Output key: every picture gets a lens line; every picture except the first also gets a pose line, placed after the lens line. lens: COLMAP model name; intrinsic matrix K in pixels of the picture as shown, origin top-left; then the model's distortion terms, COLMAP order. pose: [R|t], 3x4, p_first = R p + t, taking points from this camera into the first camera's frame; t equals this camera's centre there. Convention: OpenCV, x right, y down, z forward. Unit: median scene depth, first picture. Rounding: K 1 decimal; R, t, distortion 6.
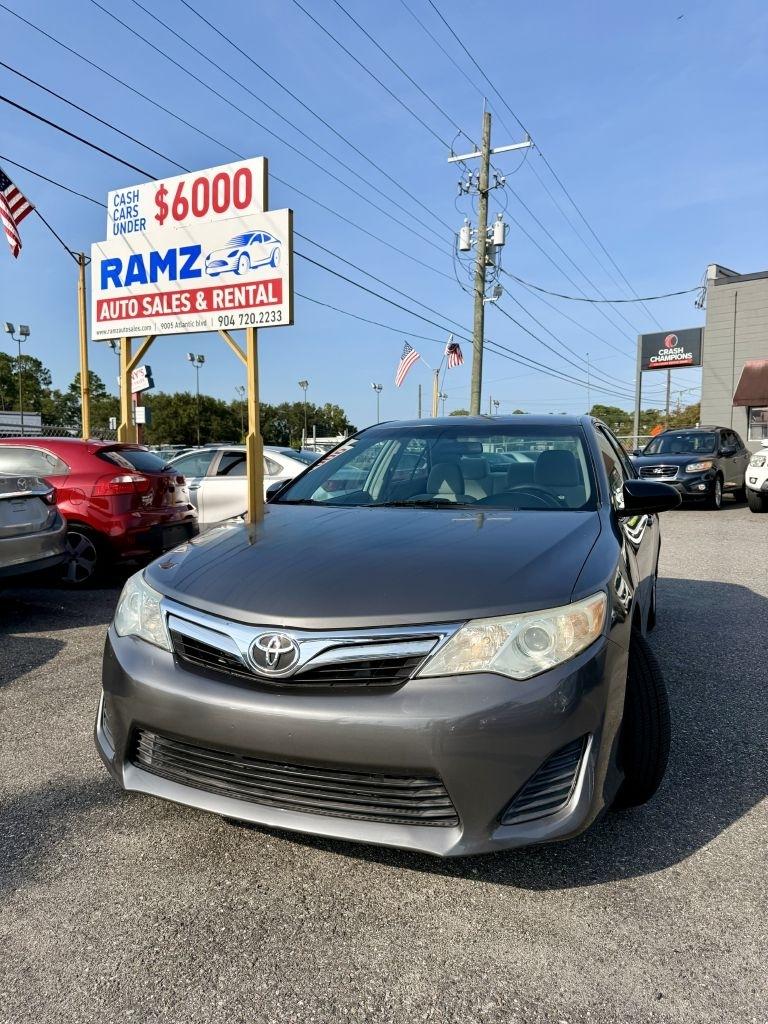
lens RADIAL K [[783.7, 0, 391.0], [0, 783.7, 520.9], [0, 0, 1]] dist [0.043094, -0.065832]
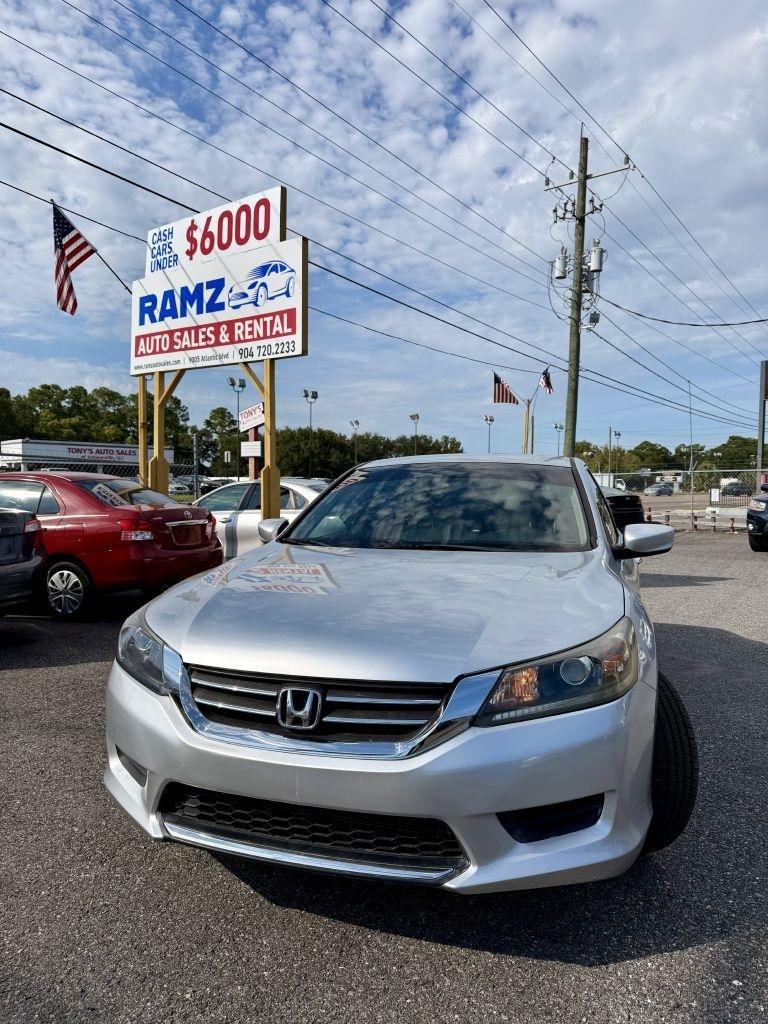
lens RADIAL K [[783.7, 0, 377.4], [0, 783.7, 513.2], [0, 0, 1]] dist [0.043094, -0.065832]
pose [[0.985126, 0.010887, -0.171488, 0.117855], [-0.019571, 0.998606, -0.049029, -0.009161], [0.170715, 0.051656, 0.983965, 0.070239]]
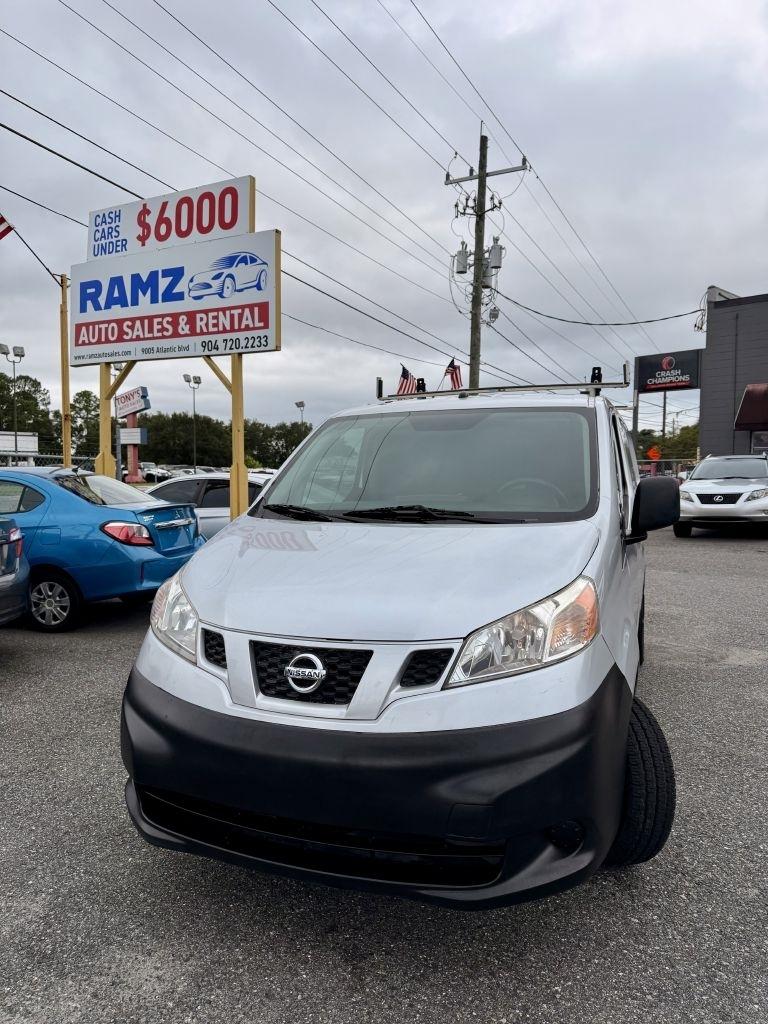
lens RADIAL K [[783.7, 0, 392.7], [0, 783.7, 514.6], [0, 0, 1]] dist [0.043094, -0.065832]
pose [[0.999985, 0.000485, 0.005399, 0.005427], [-0.000312, 0.999483, -0.032149, -0.020089], [-0.005412, 0.032147, 0.999469, 0.055990]]
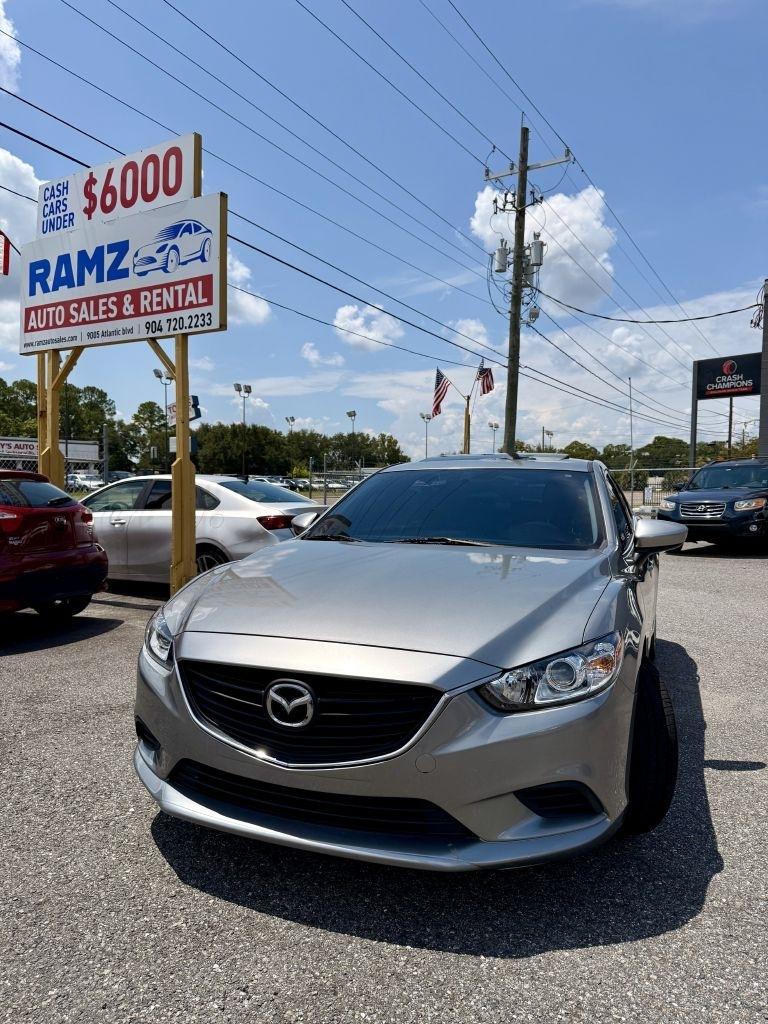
lens RADIAL K [[783.7, 0, 387.1], [0, 783.7, 515.0], [0, 0, 1]] dist [0.043094, -0.065832]
pose [[0.996848, 0.010902, -0.078587, 0.103124], [-0.014535, 0.998845, -0.045806, -0.018462], [0.077997, 0.046804, 0.995854, 0.183236]]
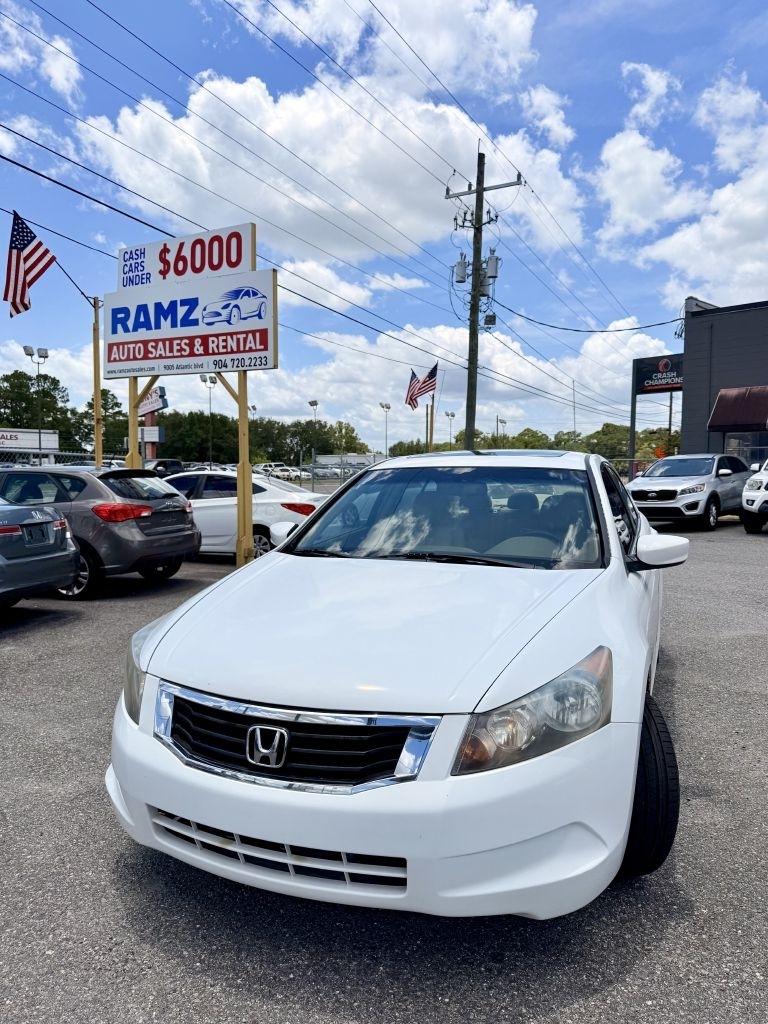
lens RADIAL K [[783.7, 0, 398.6], [0, 783.7, 522.5], [0, 0, 1]] dist [0.043094, -0.065832]
pose [[0.999971, 0.003713, -0.006692, 0.056156], [-0.003844, 0.999800, -0.019615, -0.002771], [0.006617, 0.019640, 0.999785, -0.130067]]
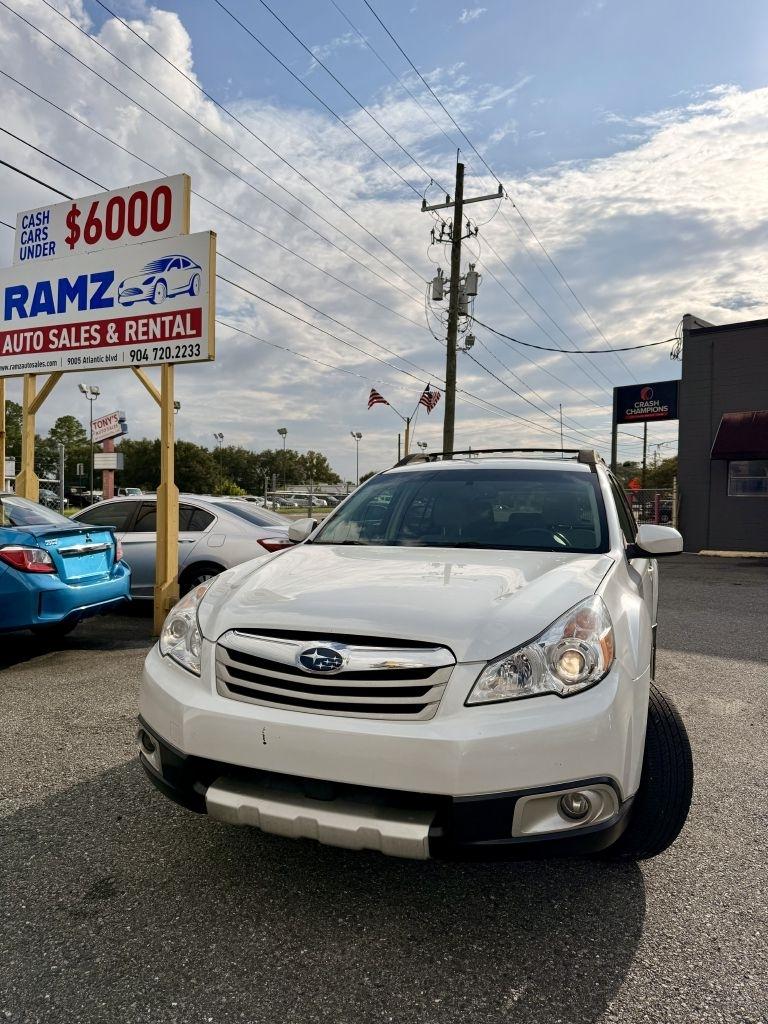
lens RADIAL K [[783.7, 0, 398.7], [0, 783.7, 505.0], [0, 0, 1]] dist [0.043094, -0.065832]
pose [[0.999482, 0.010091, 0.030556, 0.051048], [-0.007576, 0.996658, -0.081339, -0.019607], [-0.031274, 0.081066, 0.996218, 0.129409]]
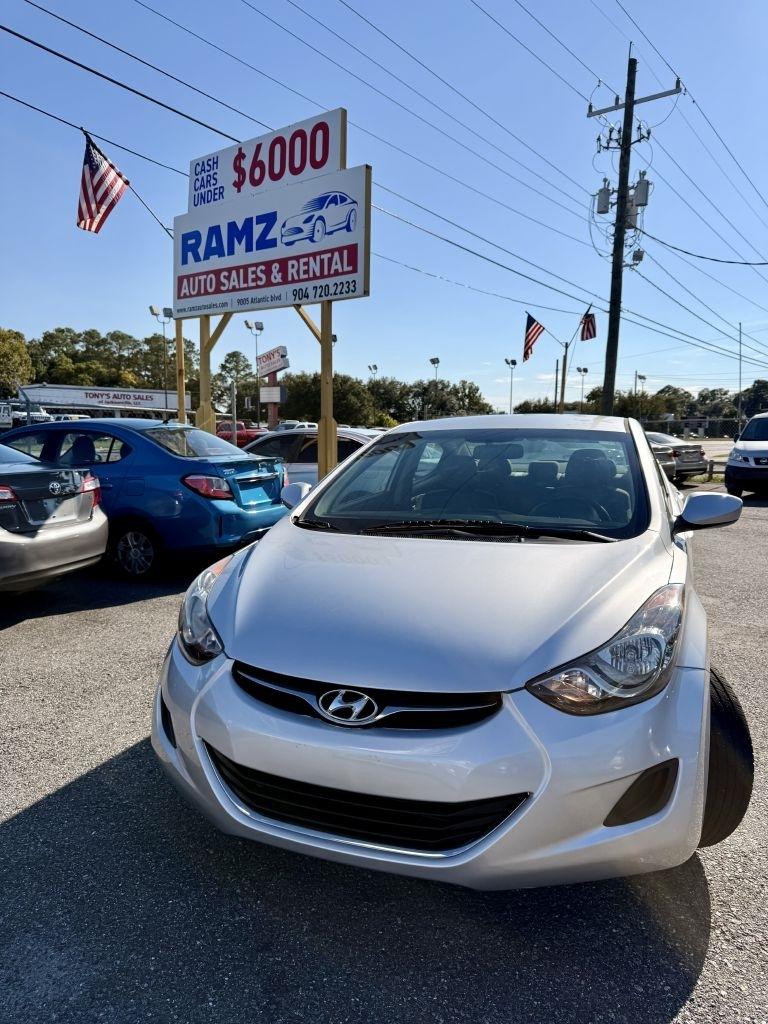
lens RADIAL K [[783.7, 0, 368.0], [0, 783.7, 517.8], [0, 0, 1]] dist [0.043094, -0.065832]
pose [[0.979663, 0.028667, -0.198593, 0.054405], [-0.023791, 0.999355, 0.026898, -0.019576], [0.199236, -0.021626, 0.979713, 0.109083]]
